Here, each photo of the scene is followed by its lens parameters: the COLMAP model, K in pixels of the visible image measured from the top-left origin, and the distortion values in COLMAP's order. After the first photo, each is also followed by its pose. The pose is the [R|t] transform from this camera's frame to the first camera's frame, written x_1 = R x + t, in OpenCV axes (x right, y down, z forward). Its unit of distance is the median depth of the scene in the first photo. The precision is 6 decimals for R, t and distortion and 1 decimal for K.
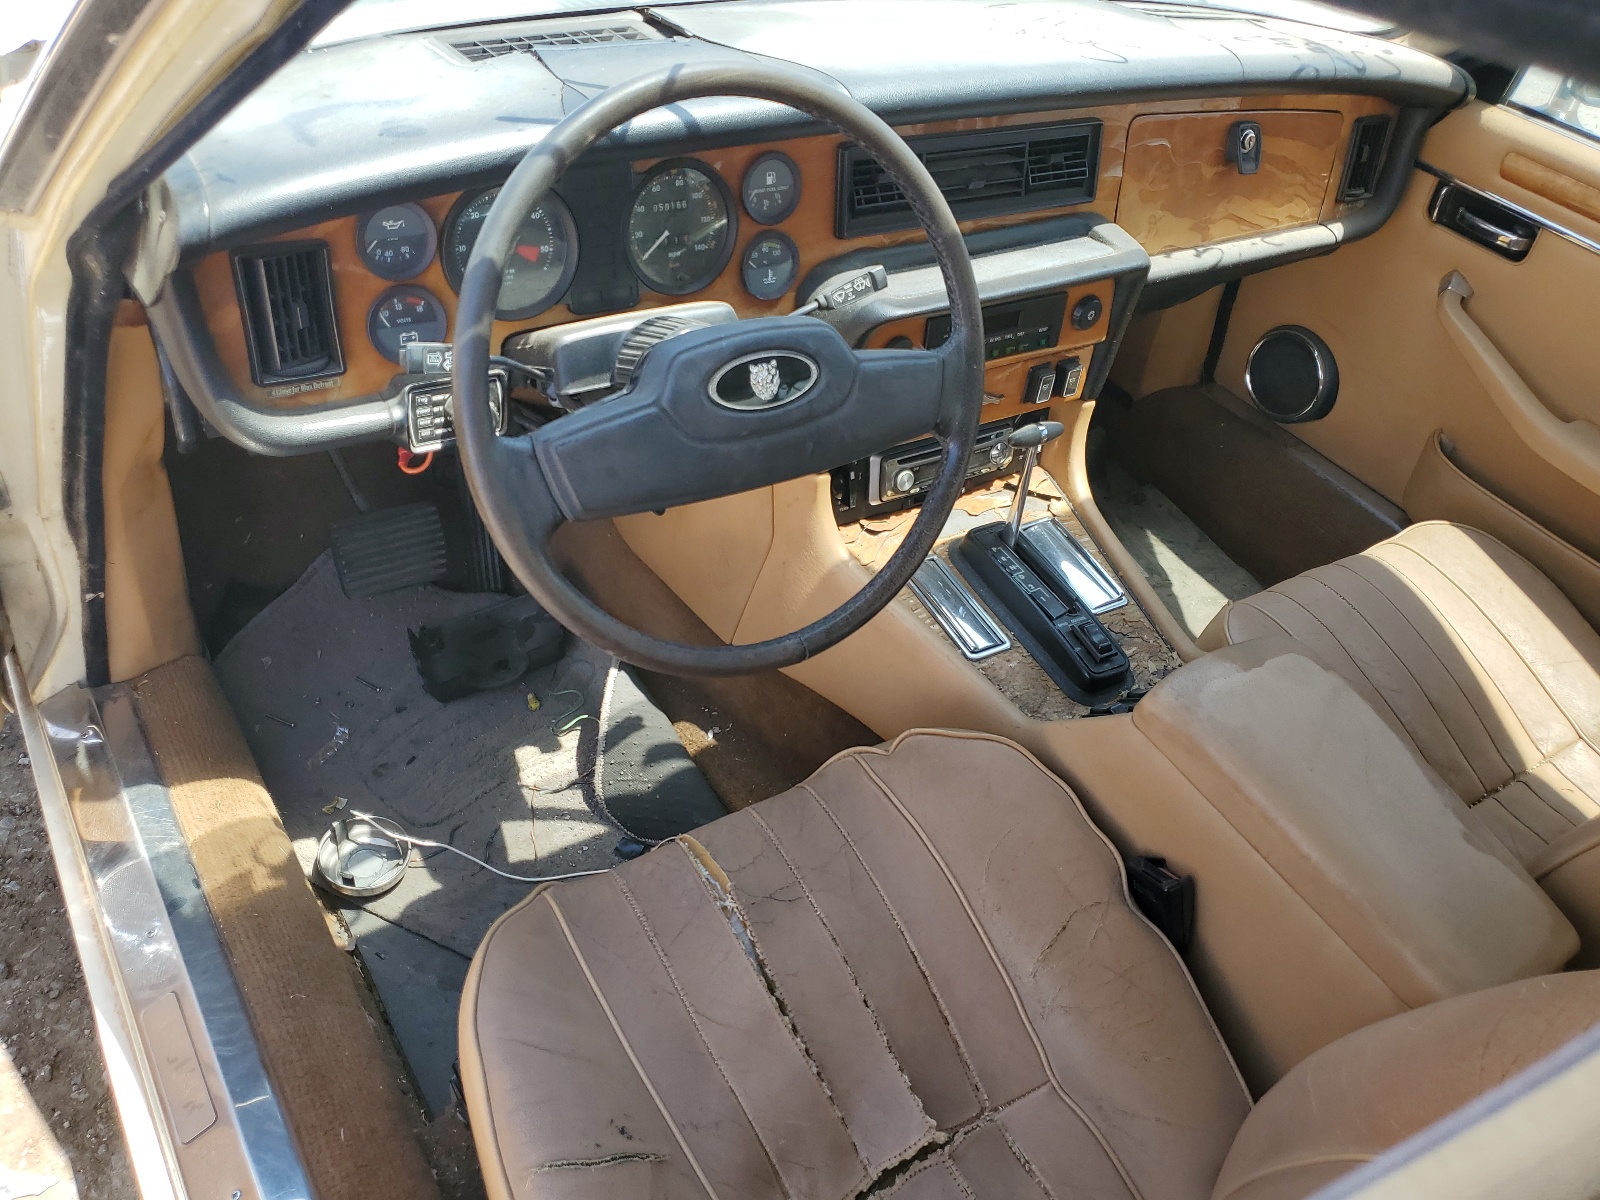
lens RADIAL K [[1270.9, 0, 800.0], [0, 1270.9, 600.0], [0, 0, 1]] dist [0.021266, -0.008639]
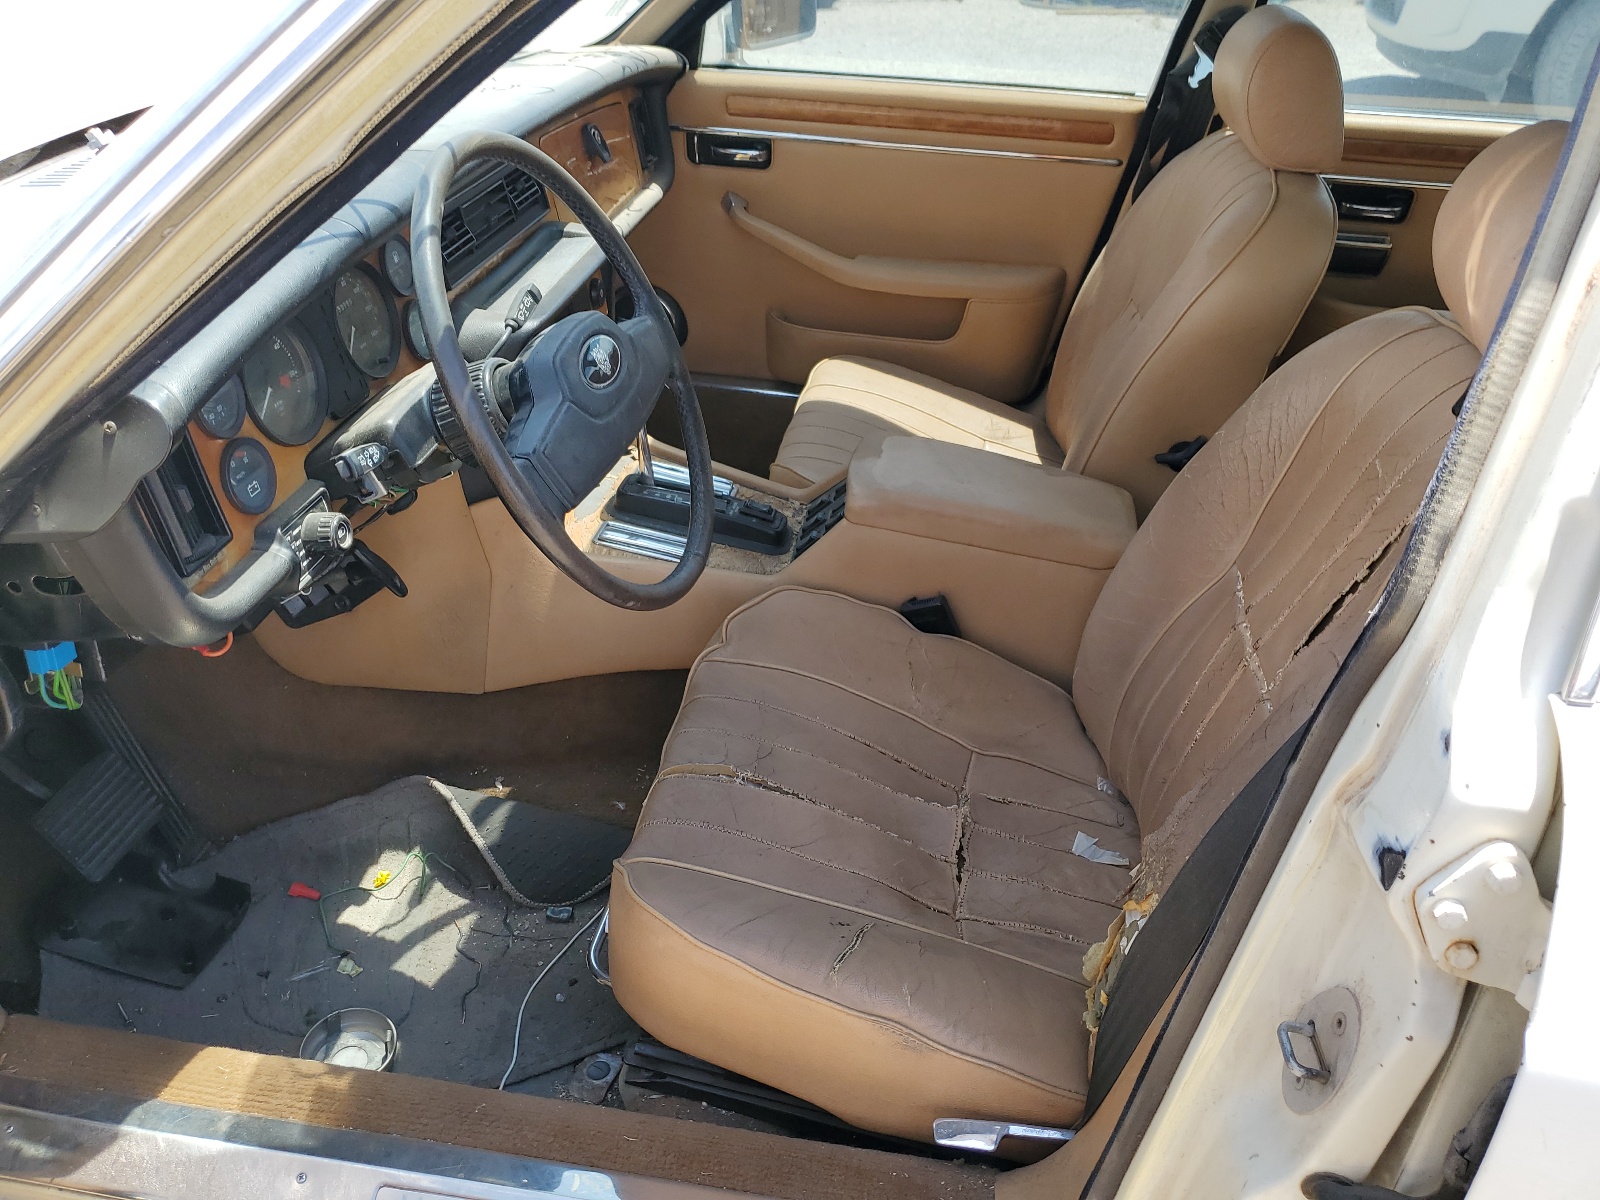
lens RADIAL K [[1270.9, 0, 800.0], [0, 1270.9, 600.0], [0, 0, 1]] dist [0.021266, -0.008639]
pose [[0.677539, -0.498812, 0.540488, -0.535515], [0.536592, 0.837828, 0.100569, 0.005704], [-0.503001, 0.221882, 0.835319, -0.068148]]
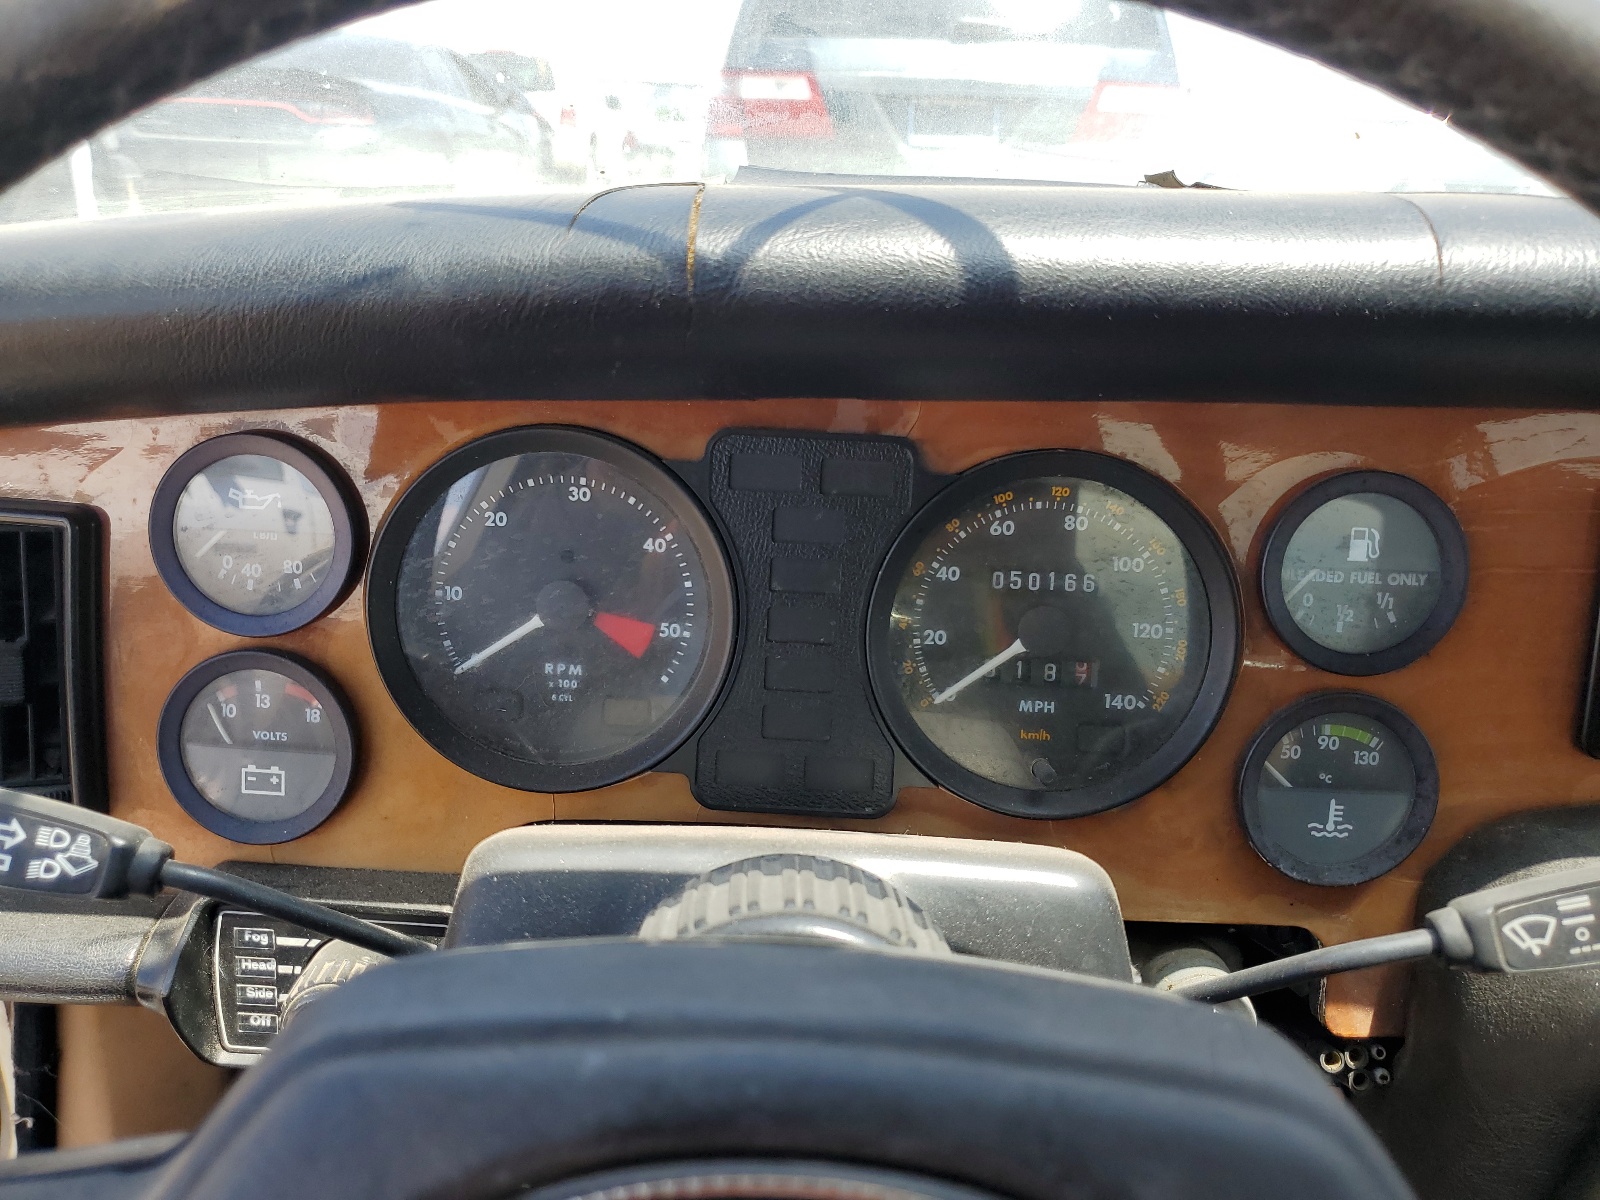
lens RADIAL K [[1270.9, 0, 800.0], [0, 1270.9, 600.0], [0, 0, 1]] dist [0.021266, -0.008639]
pose [[0.822862, 0.100119, -0.559352, 0.044767], [-0.304792, 0.908539, -0.285759, -0.166275], [0.479583, 0.405626, 0.778118, 0.640632]]
